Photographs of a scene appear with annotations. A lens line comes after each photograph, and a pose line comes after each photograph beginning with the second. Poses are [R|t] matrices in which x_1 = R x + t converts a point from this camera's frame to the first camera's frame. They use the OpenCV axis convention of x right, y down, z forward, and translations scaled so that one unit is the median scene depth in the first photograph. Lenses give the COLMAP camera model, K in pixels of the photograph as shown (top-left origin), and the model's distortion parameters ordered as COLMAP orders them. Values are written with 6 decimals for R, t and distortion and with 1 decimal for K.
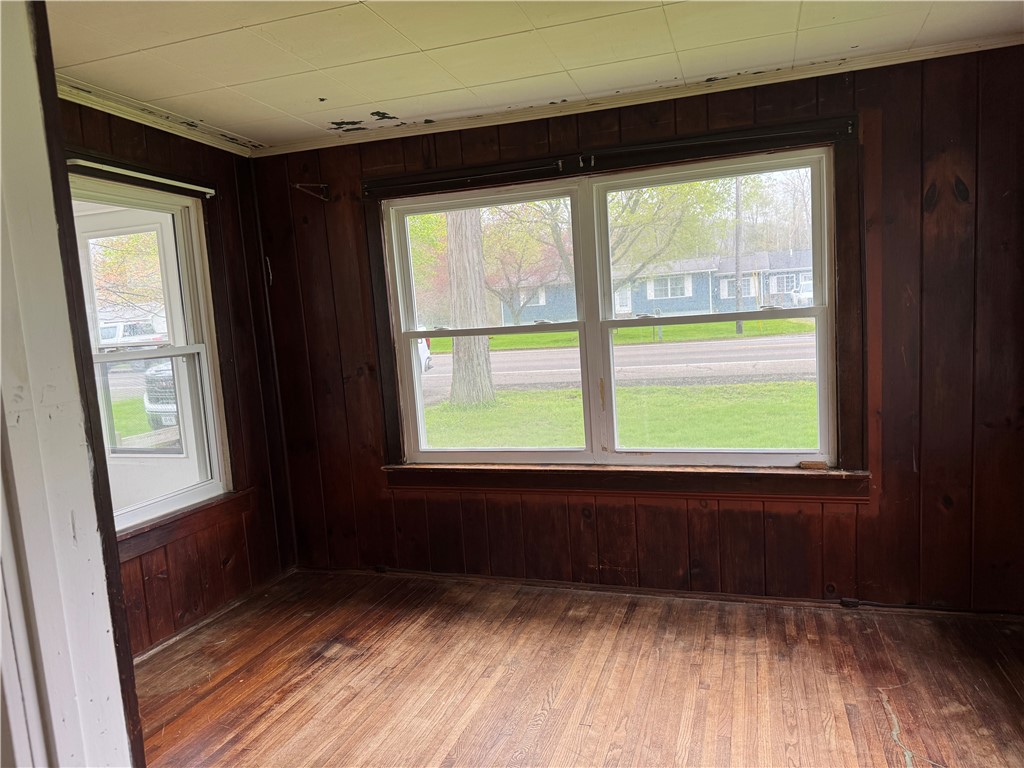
lens RADIAL K [[704.2, 0, 512.0], [0, 704.2, 384.0], [0, 0, 1]] dist [0.000599, -0.000183]
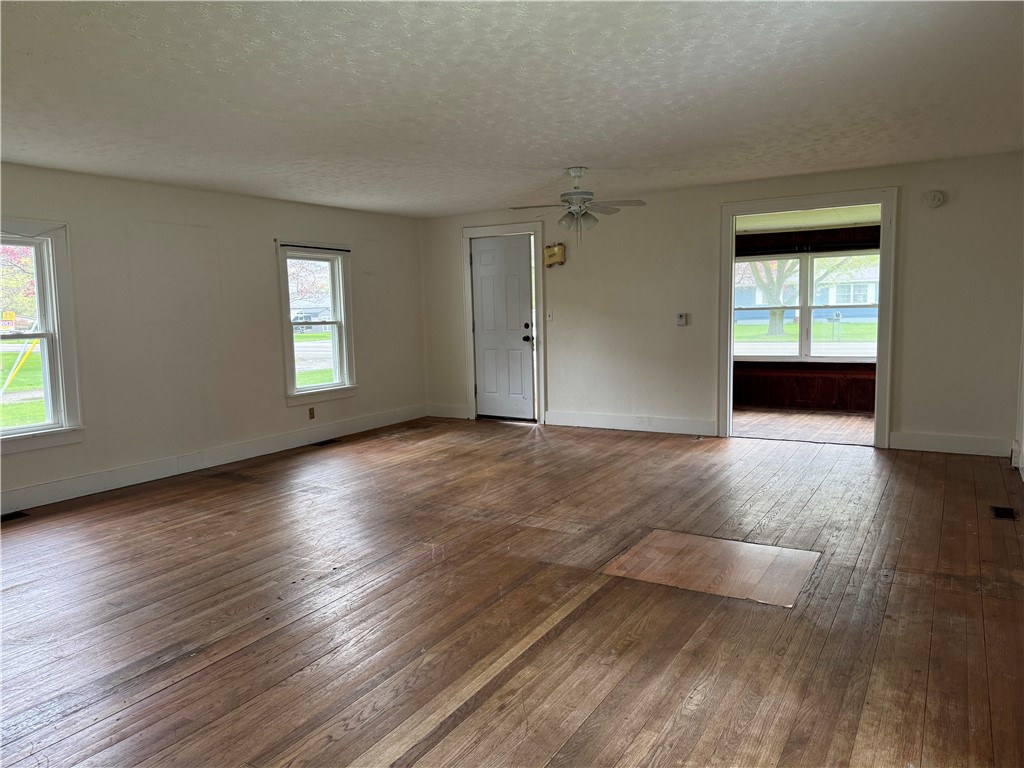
lens RADIAL K [[727.4, 0, 512.0], [0, 727.4, 384.0], [0, 0, 1]] dist [-0.005153, -0.003734]
pose [[0.974837, 0.063652, -0.213637, -0.355338], [-0.063628, 0.997949, 0.006996, 0.252319], [0.213644, 0.006773, 0.976888, -1.895704]]
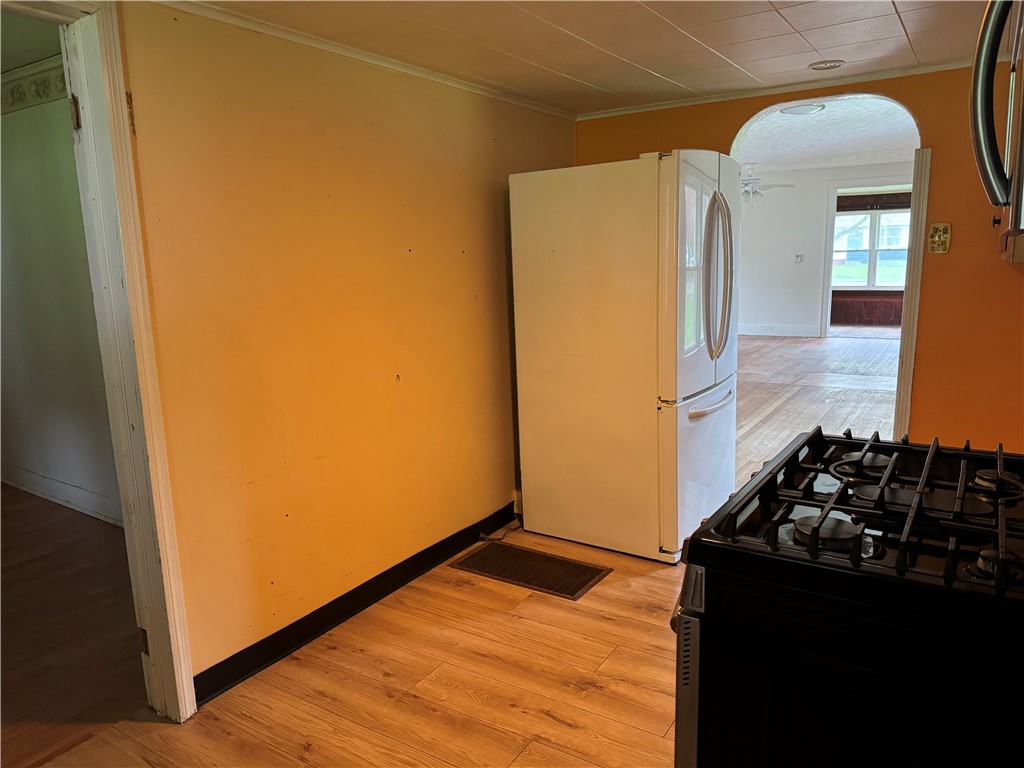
lens RADIAL K [[727.4, 0, 512.0], [0, 727.4, 384.0], [0, 0, 1]] dist [-0.005153, -0.003734]
pose [[0.969898, 0.082464, -0.229123, -0.772939], [-0.064444, 0.994289, 0.085061, 0.400822], [0.234829, -0.067735, 0.969674, -3.106863]]
